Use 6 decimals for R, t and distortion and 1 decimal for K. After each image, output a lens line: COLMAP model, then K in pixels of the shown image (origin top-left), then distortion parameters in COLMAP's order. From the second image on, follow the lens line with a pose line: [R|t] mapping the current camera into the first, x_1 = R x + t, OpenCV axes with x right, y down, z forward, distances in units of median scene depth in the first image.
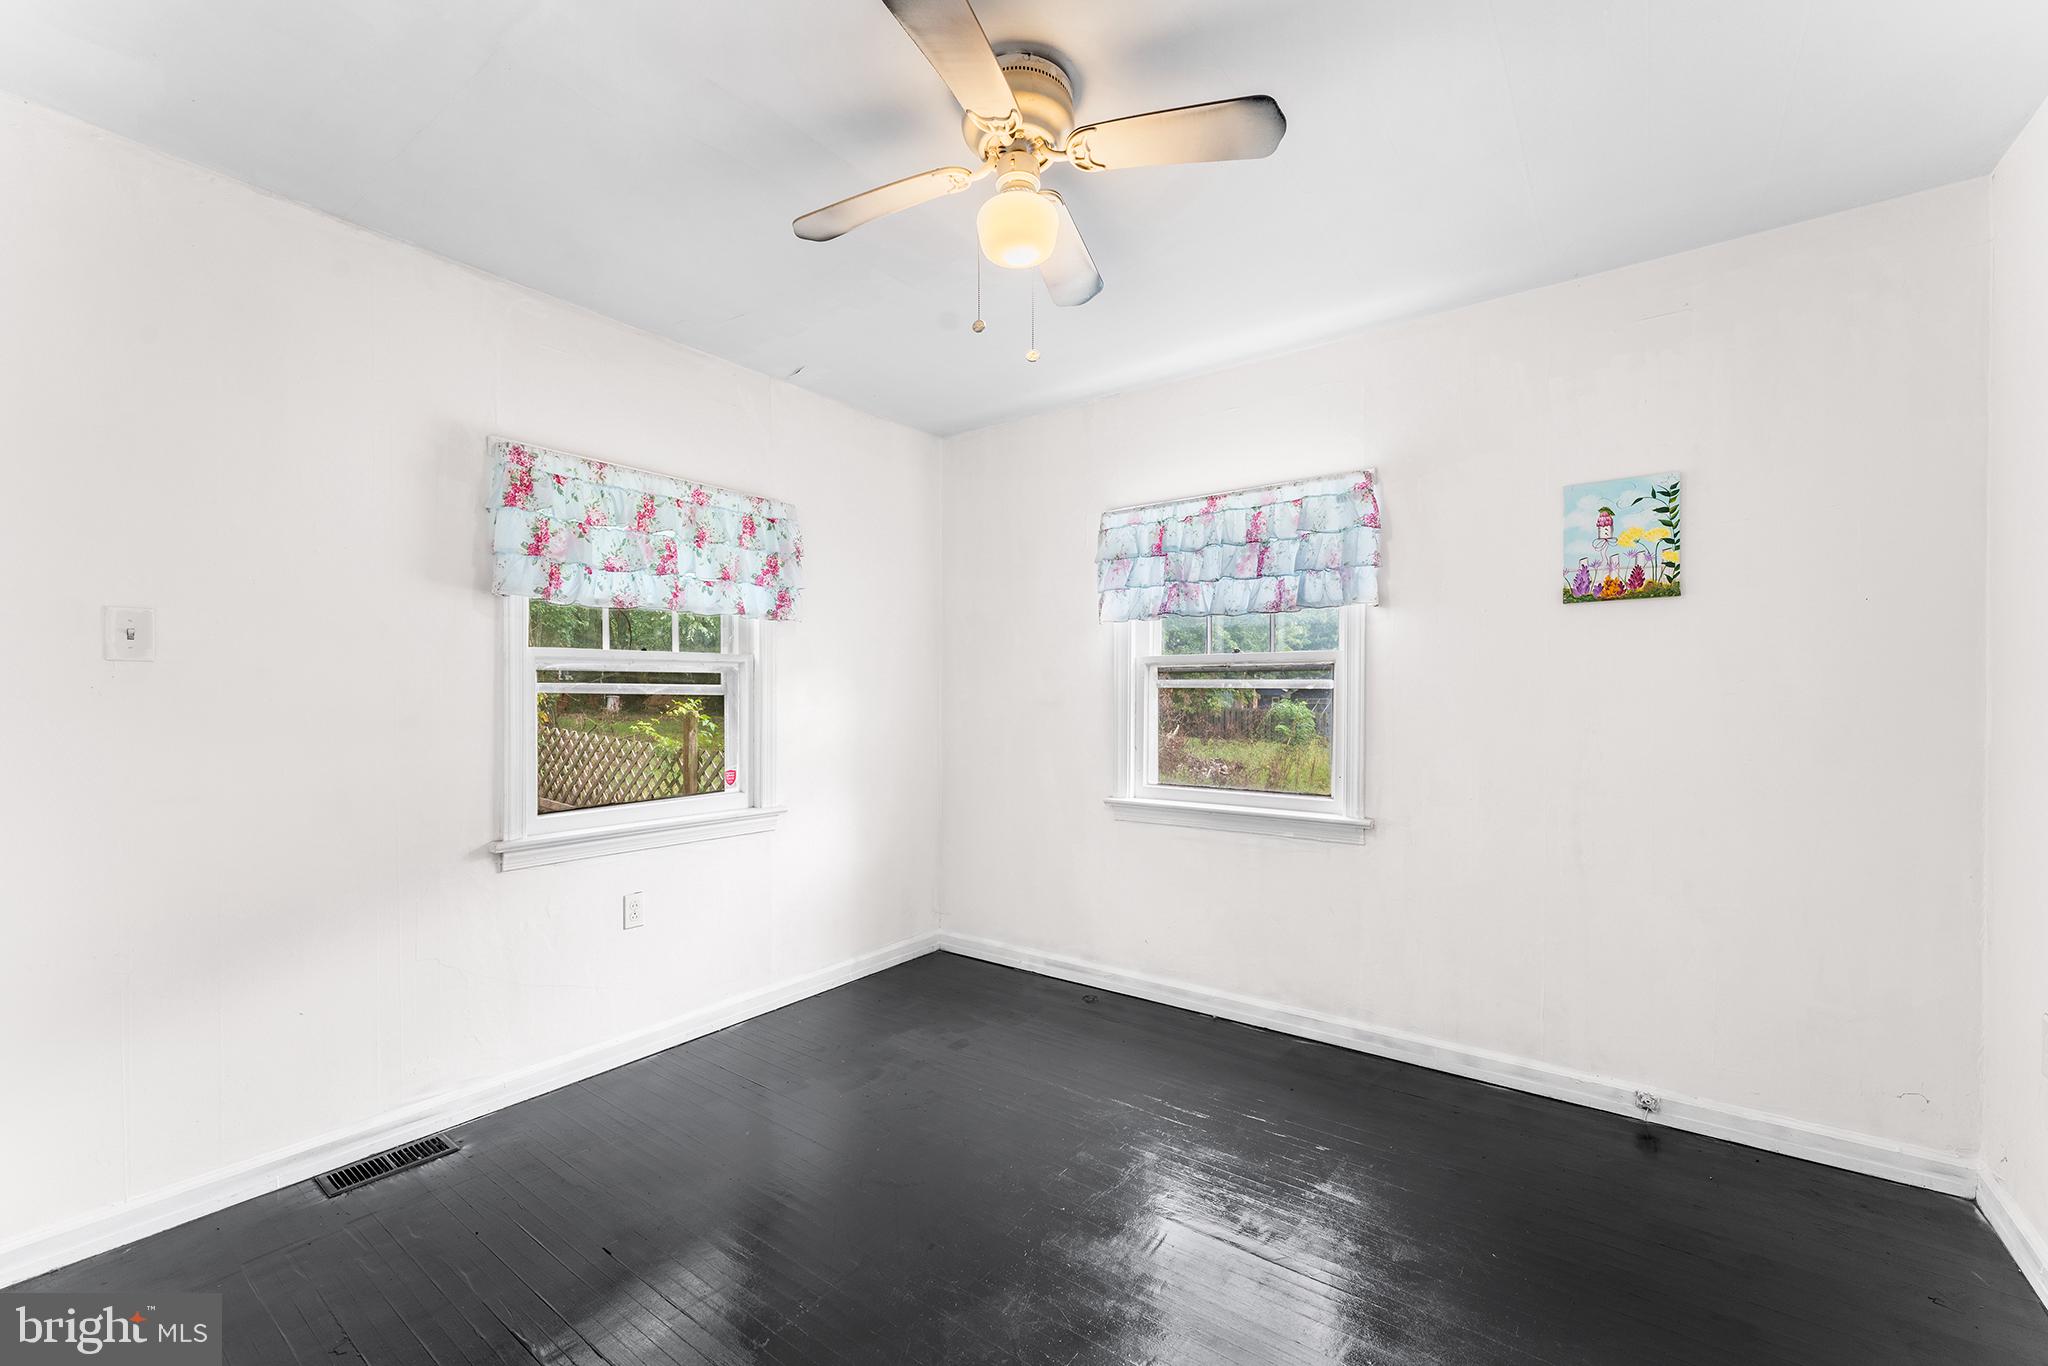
lens RADIAL K [[820.8, 0, 1016.7], [0, 820.8, 695.5], [0, 0, 1]] dist [-0.000114, 0.000169]
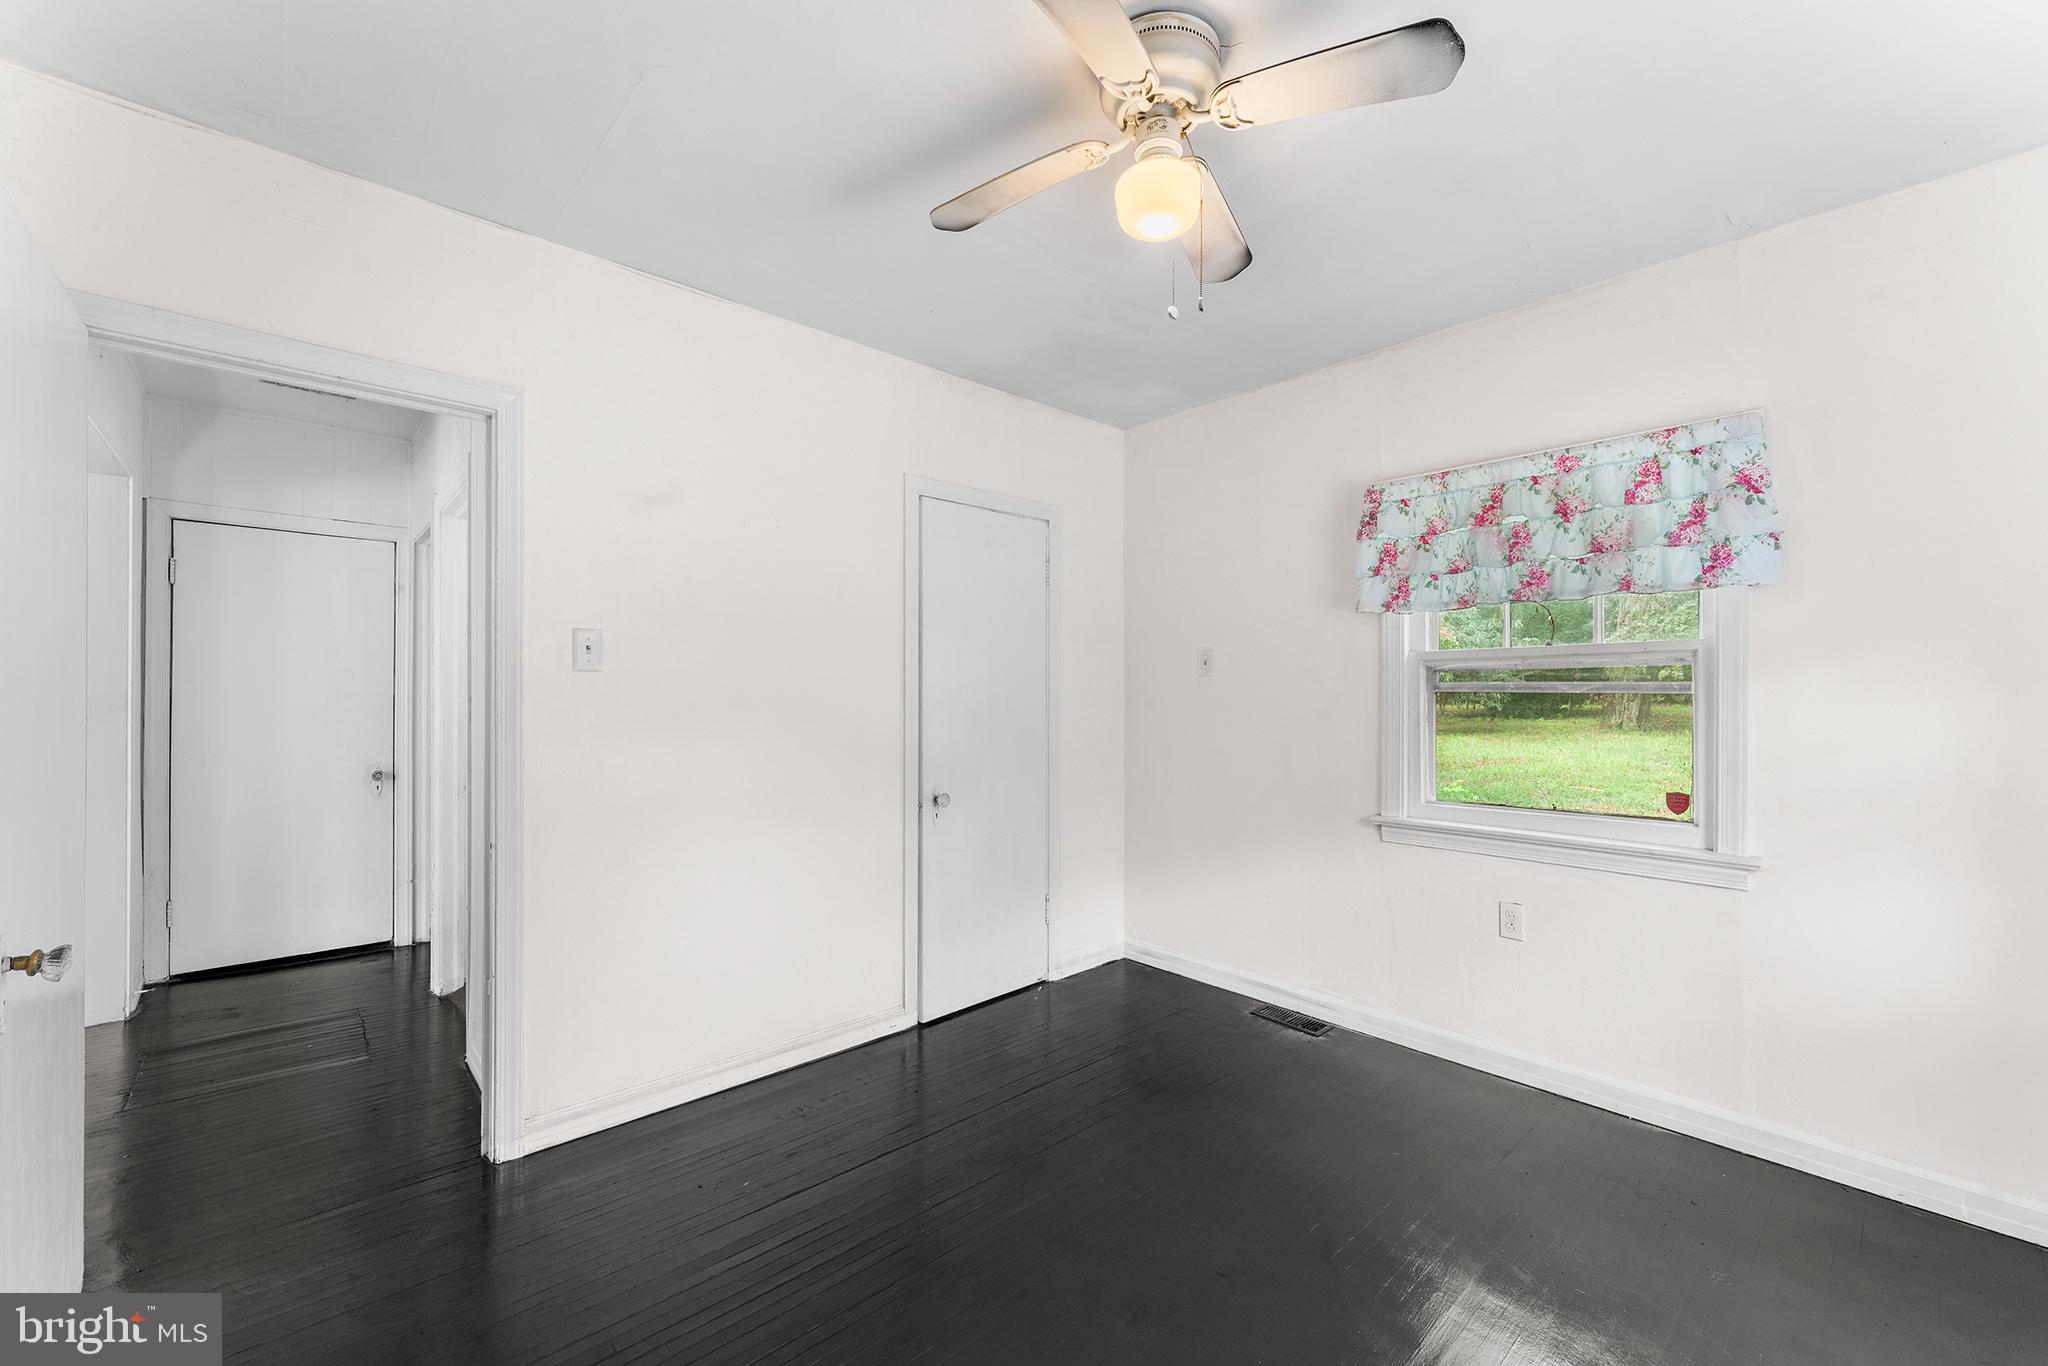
lens RADIAL K [[820.8, 0, 1016.7], [0, 820.8, 695.5], [0, 0, 1]] dist [-0.000114, 0.000169]
pose [[-0.184119, -0.005432, -0.982889, 0.603399], [-0.006718, 0.999968, -0.004268, 0.009167], [0.982881, 0.005817, -0.184150, 0.639717]]
